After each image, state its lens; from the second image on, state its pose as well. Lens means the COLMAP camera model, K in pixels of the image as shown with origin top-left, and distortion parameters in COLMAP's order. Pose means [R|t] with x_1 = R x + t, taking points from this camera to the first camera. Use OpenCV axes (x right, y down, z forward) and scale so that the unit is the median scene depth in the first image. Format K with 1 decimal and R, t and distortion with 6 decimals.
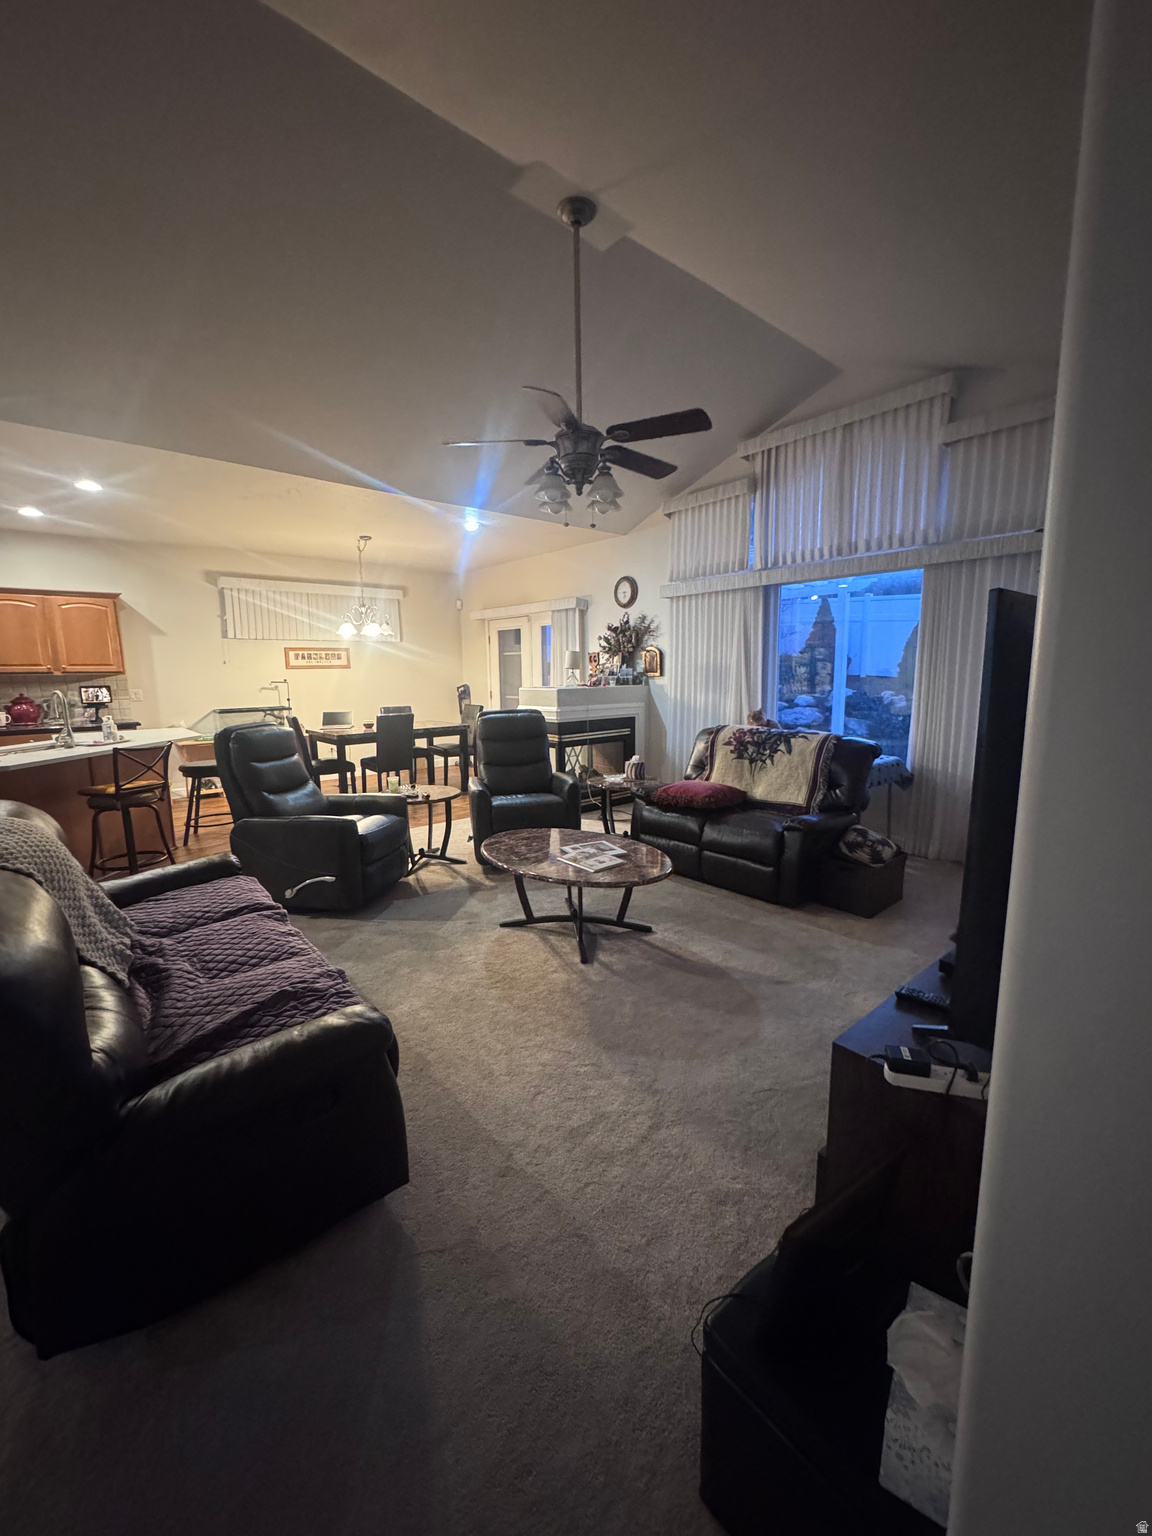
lens RADIAL K [[620.7, 0, 577.3], [0, 620.7, 769.0], [0, 0, 1]] dist [-0.003880, -0.000400]
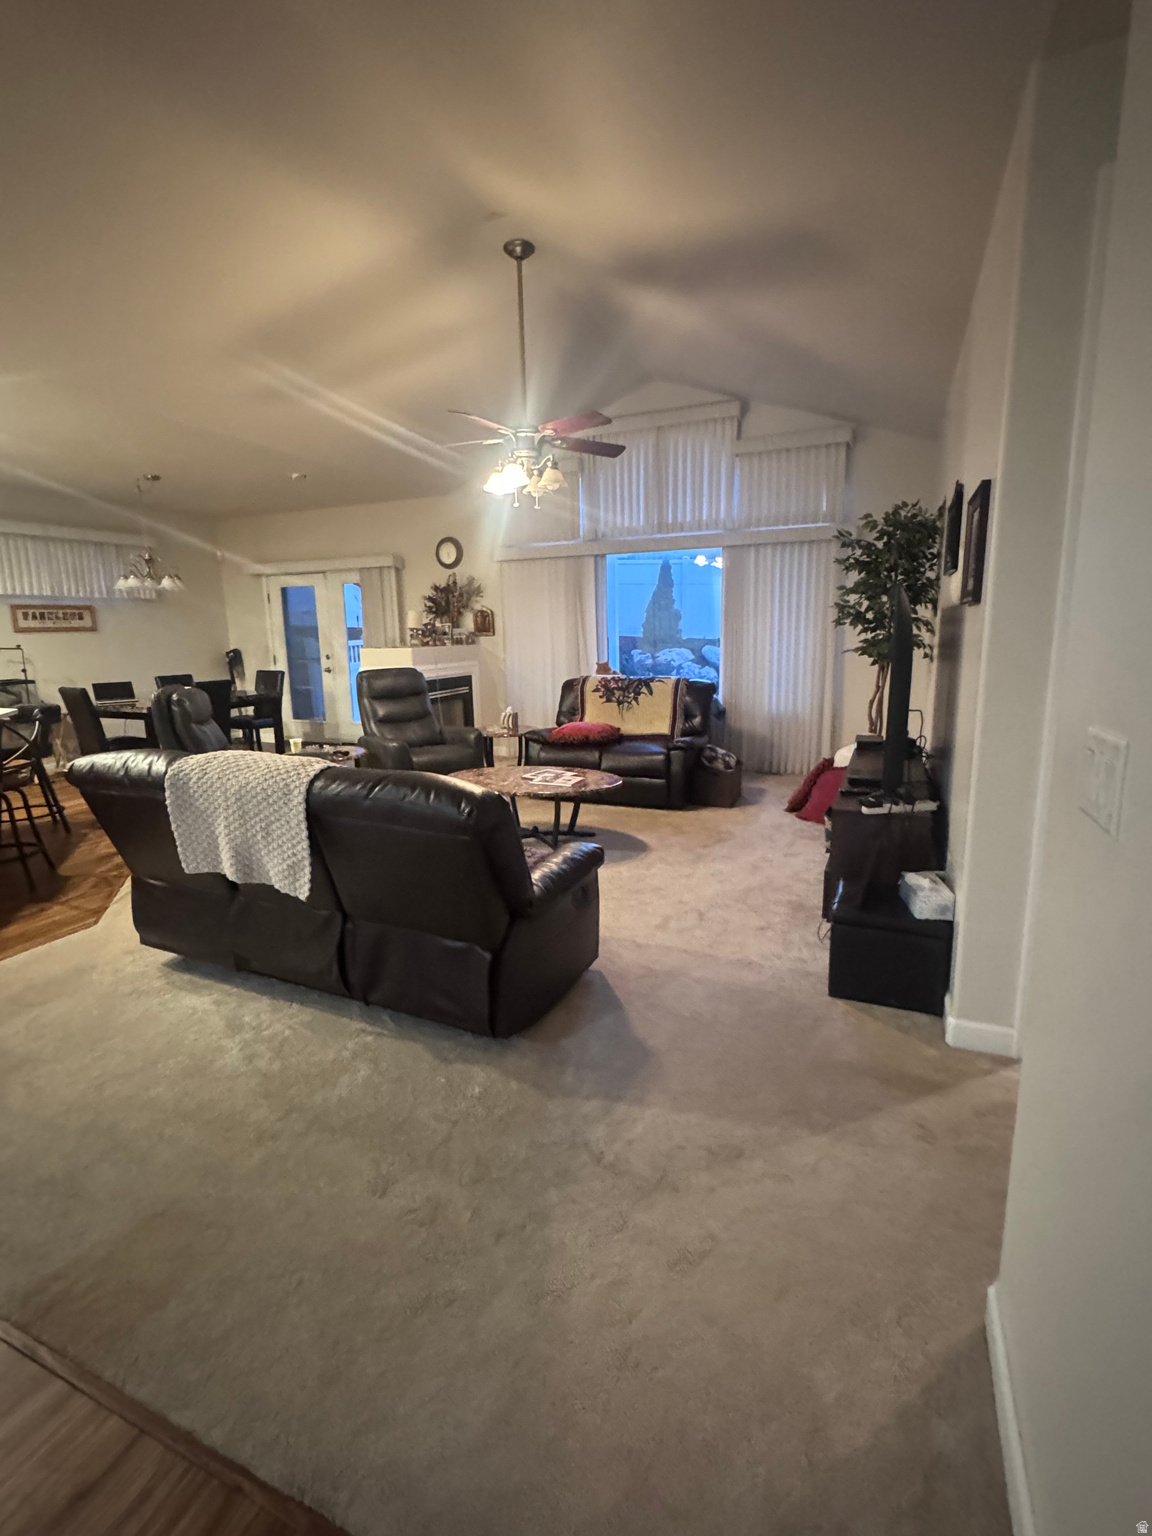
lens RADIAL K [[718.5, 0, 576.0], [0, 718.5, 768.0], [0, 0, 1]] dist [0.016570, 0.000254]
pose [[0.898307, -0.091720, 0.429688, -0.435290], [0.079678, 0.995760, 0.045978, 0.044155], [-0.432083, -0.007066, 0.901806, -0.245563]]
